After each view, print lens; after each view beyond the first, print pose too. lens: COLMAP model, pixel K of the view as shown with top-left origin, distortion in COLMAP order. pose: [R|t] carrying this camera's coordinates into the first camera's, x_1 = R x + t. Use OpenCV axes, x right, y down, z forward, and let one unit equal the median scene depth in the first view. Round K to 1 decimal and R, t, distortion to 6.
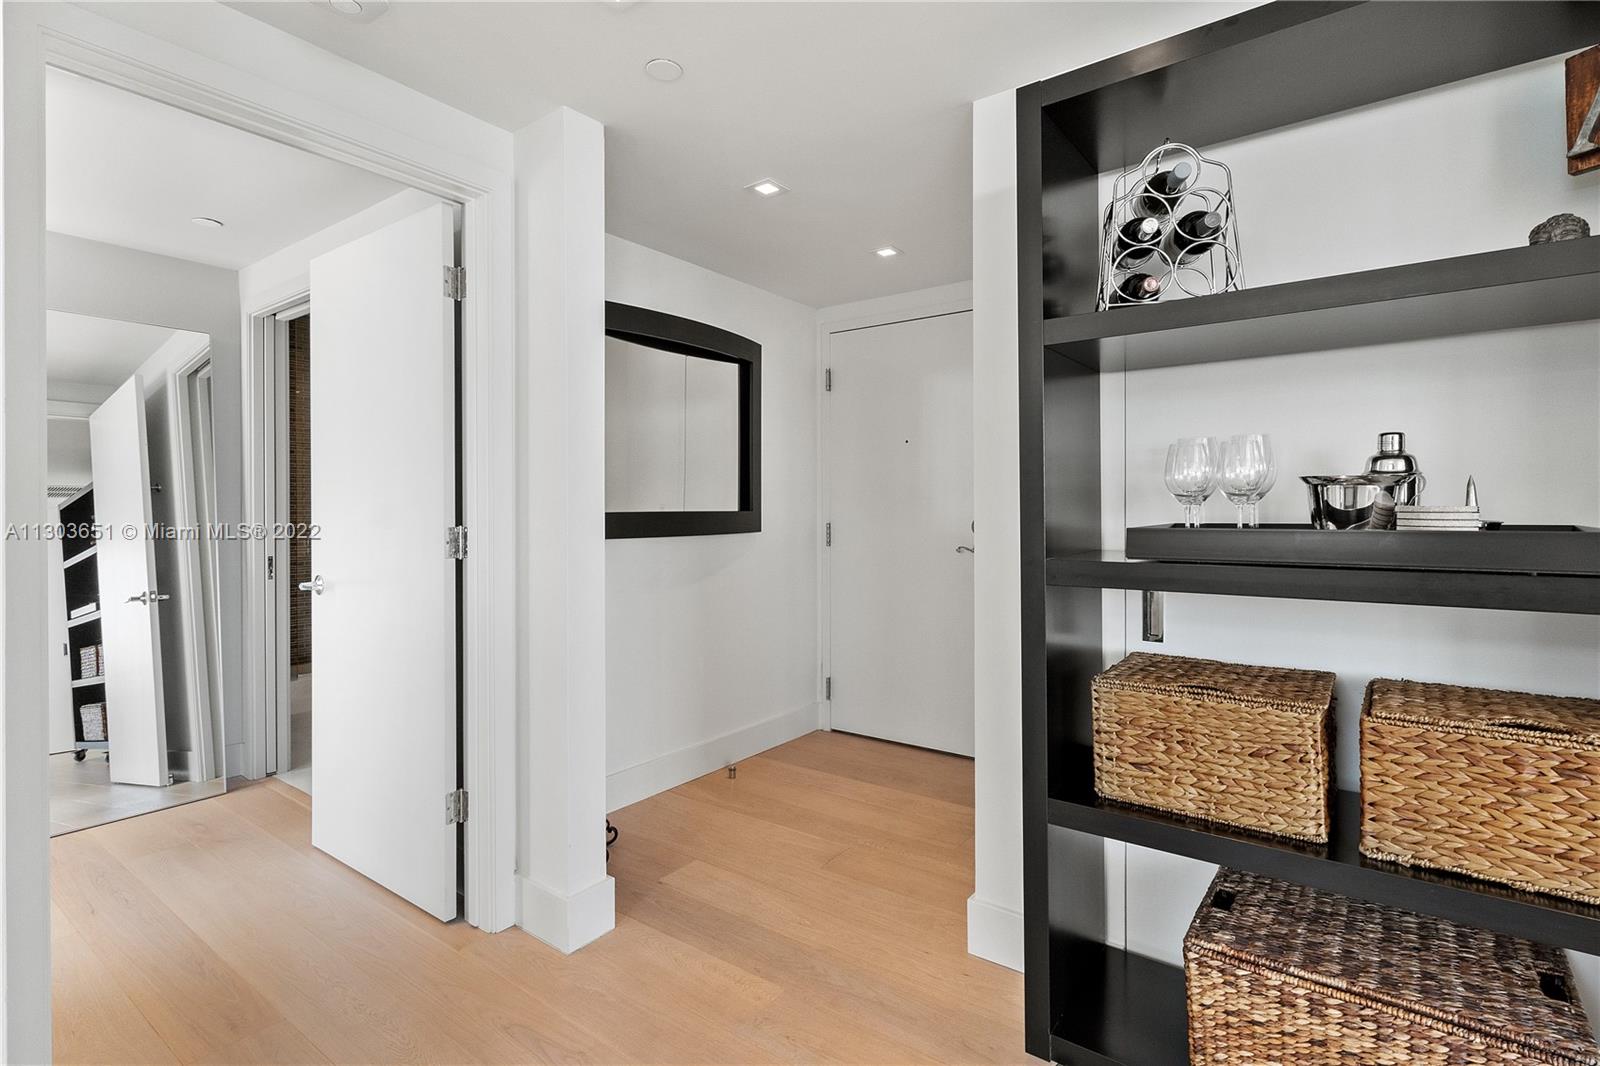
lens RADIAL K [[769.7, 0, 801.5], [0, 769.7, 521.3], [0, 0, 1]] dist [0.004759, -0.000759]
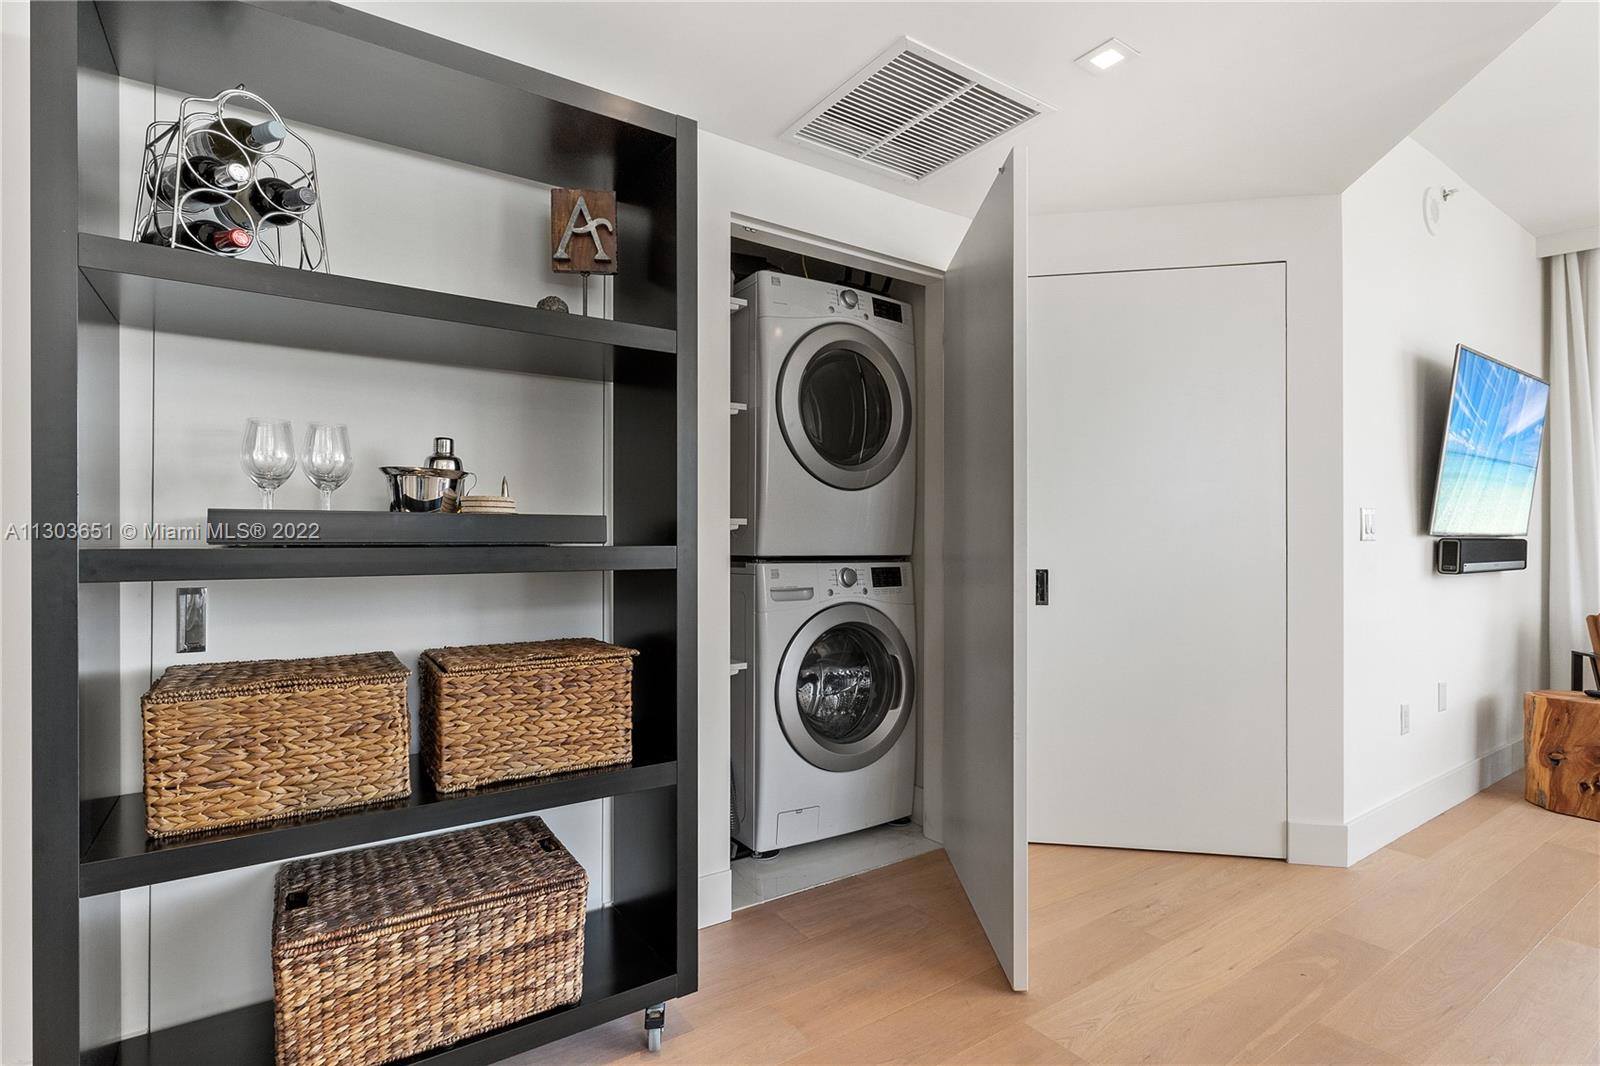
lens RADIAL K [[769.7, 0, 807.7], [0, 769.7, 545.1], [0, 0, 1]] dist [0.004759, -0.000759]
pose [[0.337150, -0.002514, 0.941447, -0.170684], [0.009641, 0.999953, -0.000783, 0.058153], [-0.941401, 0.009341, 0.337159, 0.073475]]
